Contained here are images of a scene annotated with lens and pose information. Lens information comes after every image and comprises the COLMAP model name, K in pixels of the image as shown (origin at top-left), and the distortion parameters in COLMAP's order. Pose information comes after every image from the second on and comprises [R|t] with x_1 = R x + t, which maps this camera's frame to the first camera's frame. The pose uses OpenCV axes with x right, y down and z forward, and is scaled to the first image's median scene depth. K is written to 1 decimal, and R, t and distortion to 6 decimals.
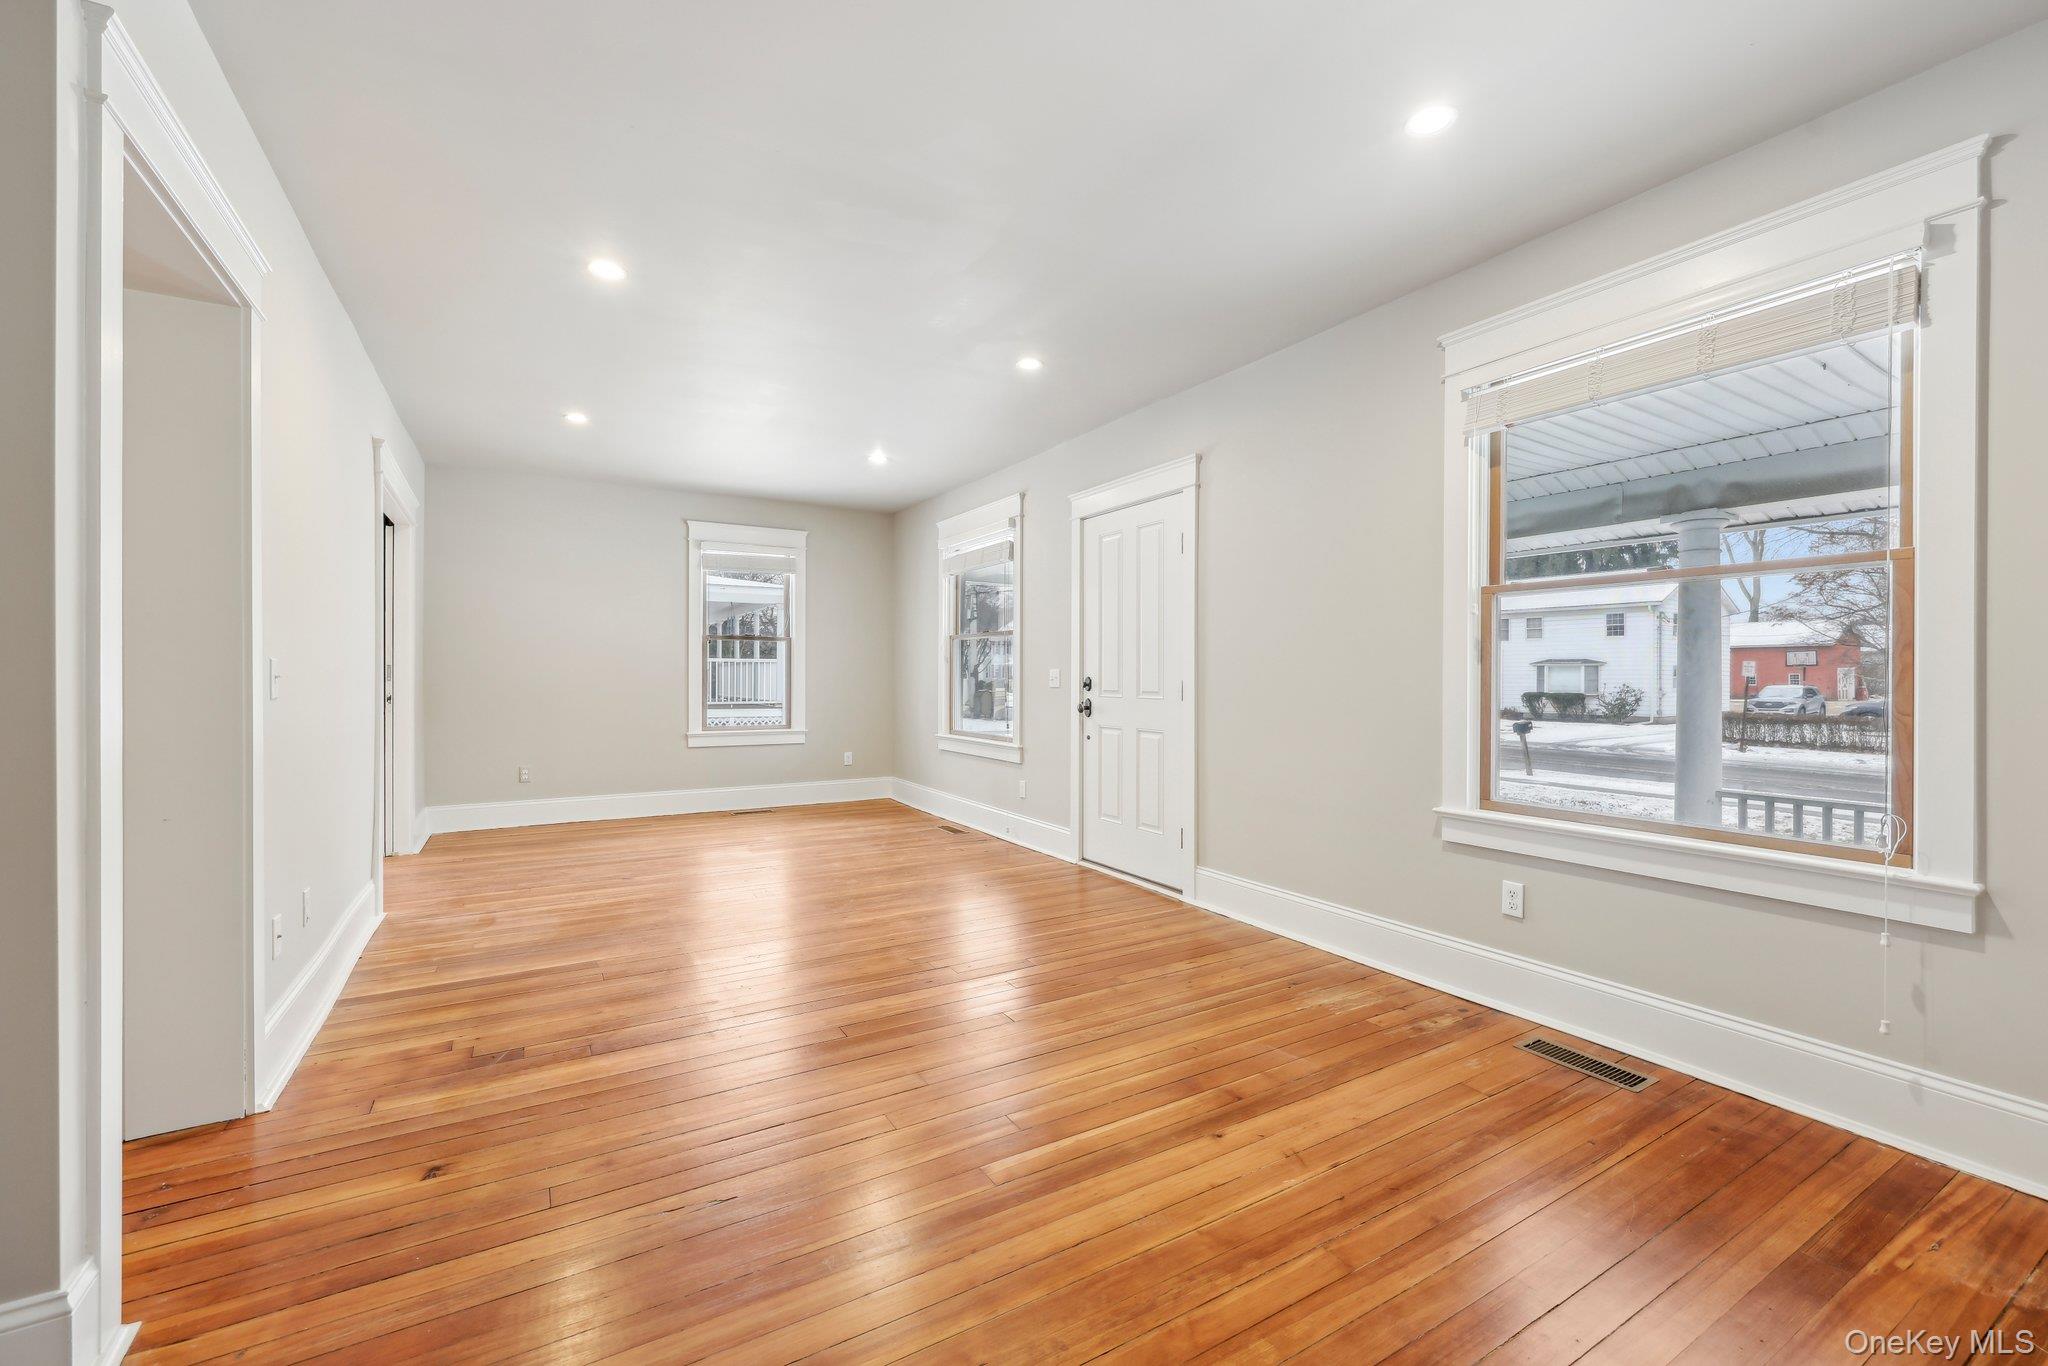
lens RADIAL K [[844.9, 0, 1029.8], [0, 844.9, 674.0], [0, 0, 1]] dist [-0.000244, -0.000053]
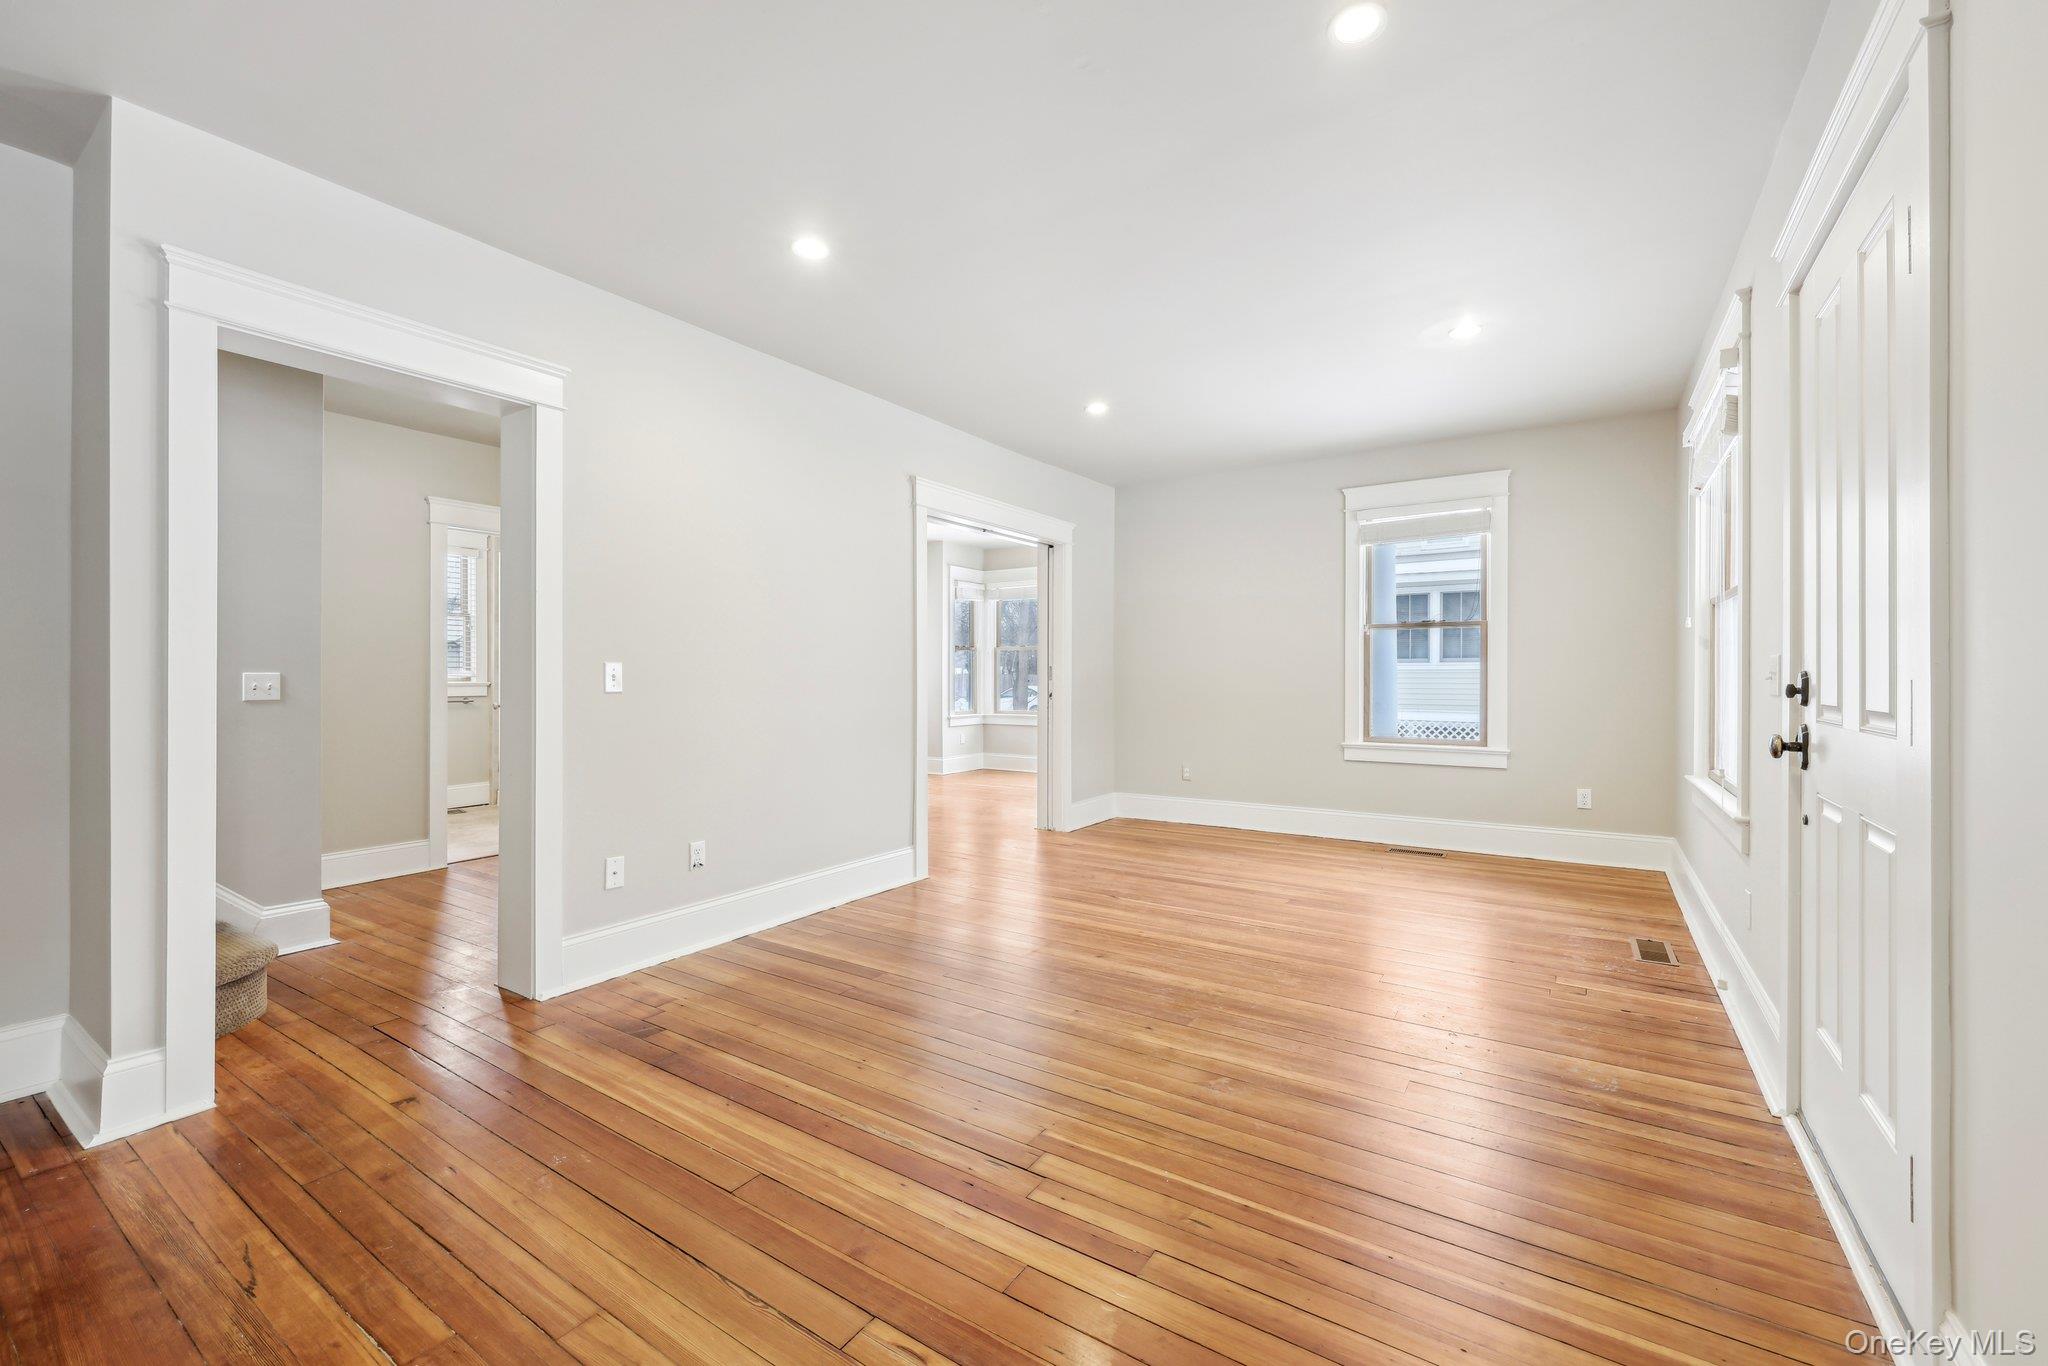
lens RADIAL K [[828.6, 0, 1030.2], [0, 828.6, 676.5], [0, 0, 1]] dist [-0.000035, -0.000058]
pose [[0.435478, -0.003702, -0.900192, 0.377851], [0.006199, 0.999980, -0.001114, 0.005571], [0.900178, -0.005095, 0.435492, 0.691588]]
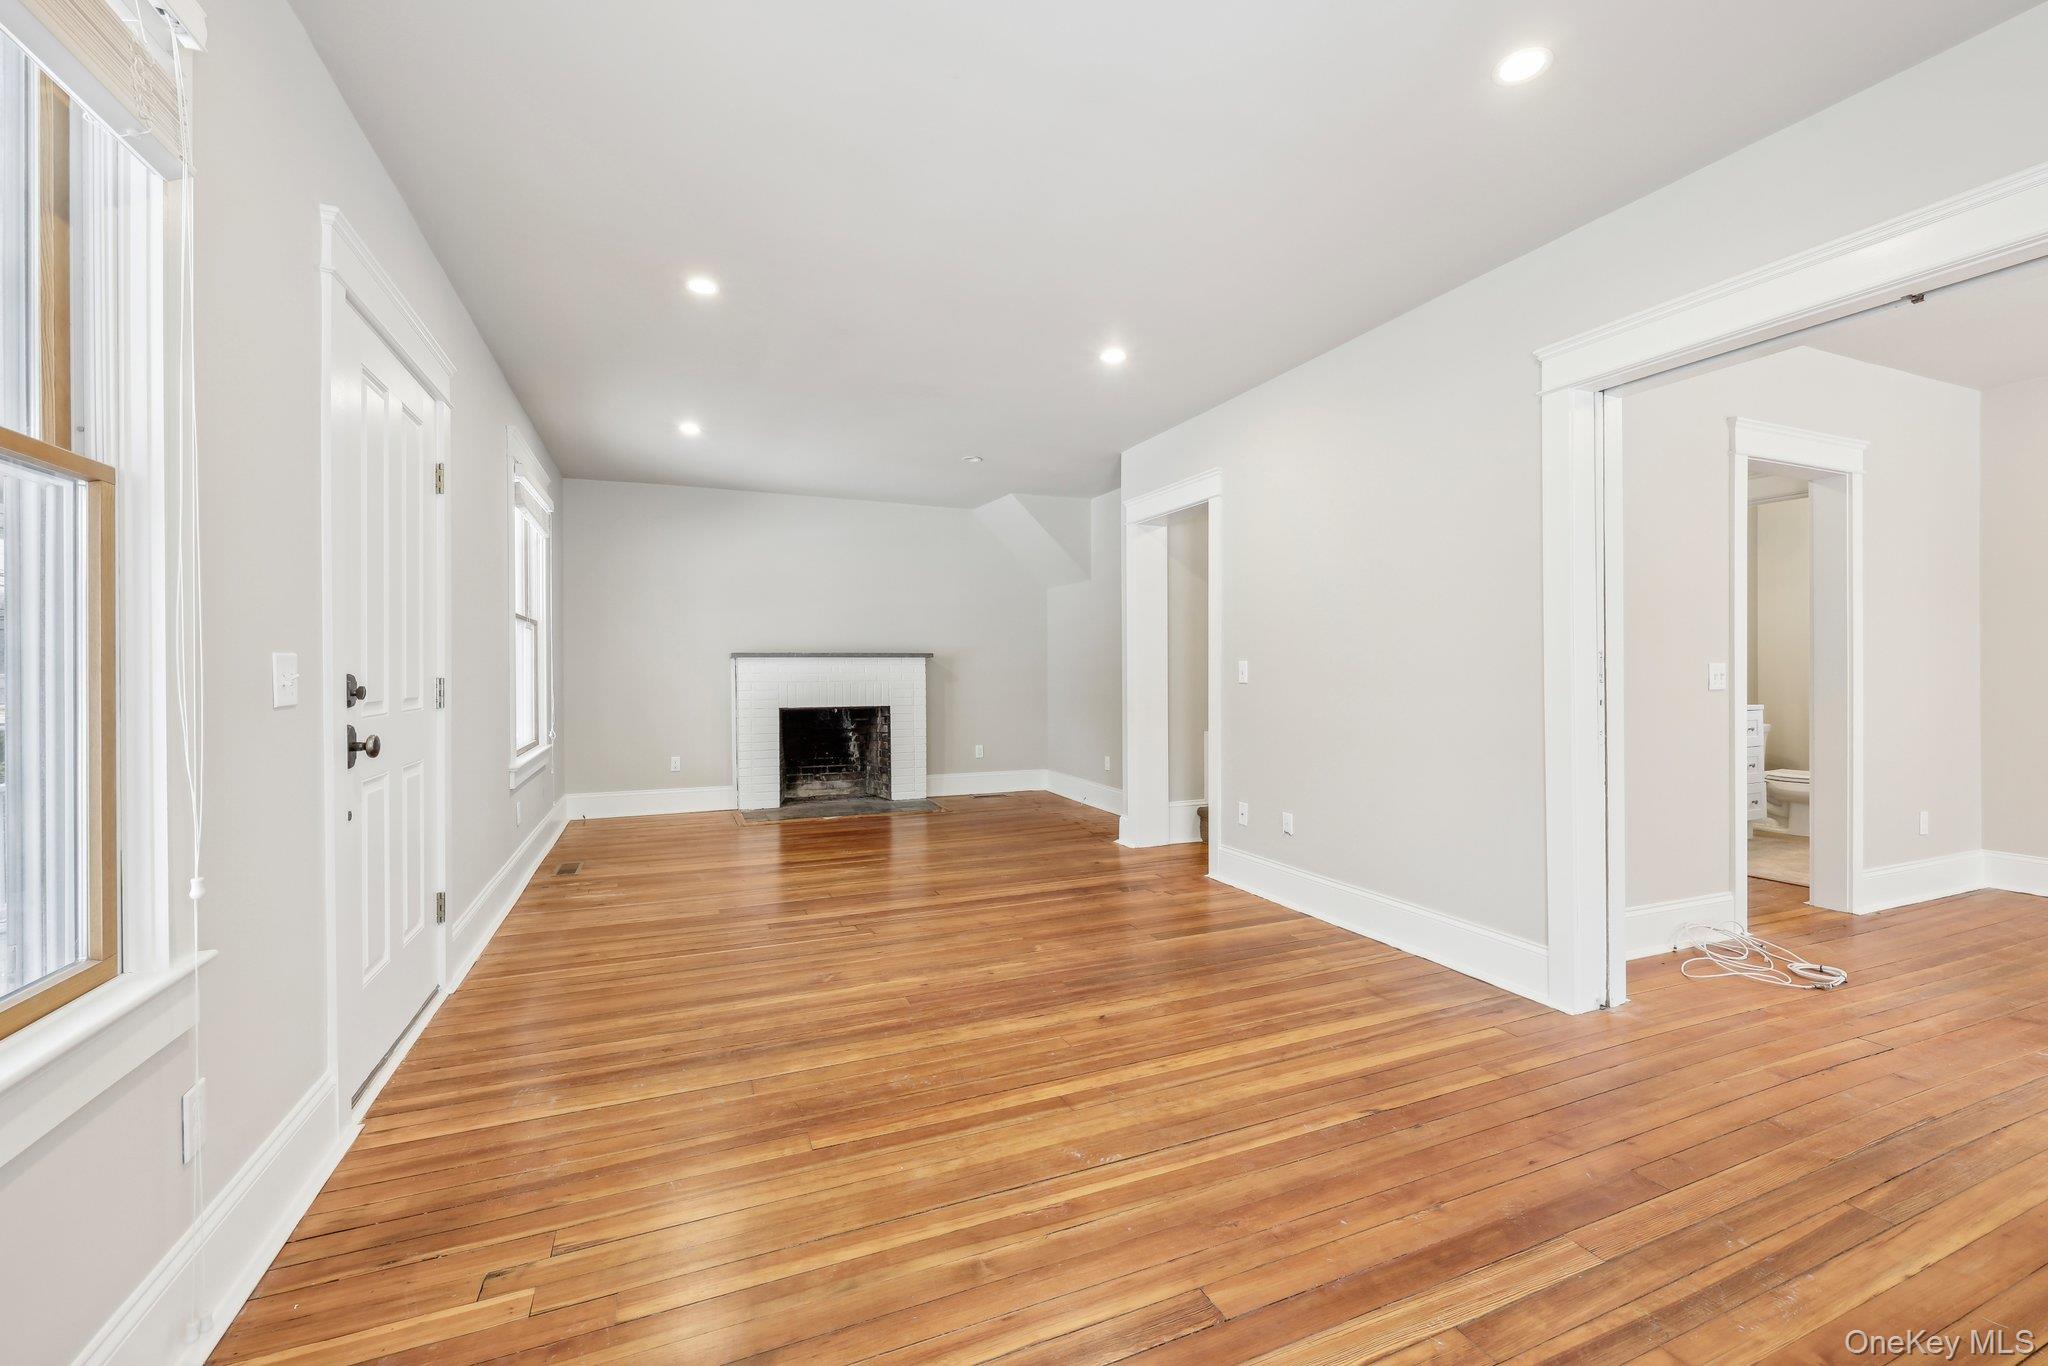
lens RADIAL K [[844.9, 0, 1029.8], [0, 844.9, 674.0], [0, 0, 1]] dist [-0.000244, -0.000053]
pose [[-0.990583, -0.000615, 0.136915, -0.464549], [0.000180, 0.999983, 0.005794, -0.001004], [-0.136916, 0.005764, -0.990566, 1.938278]]
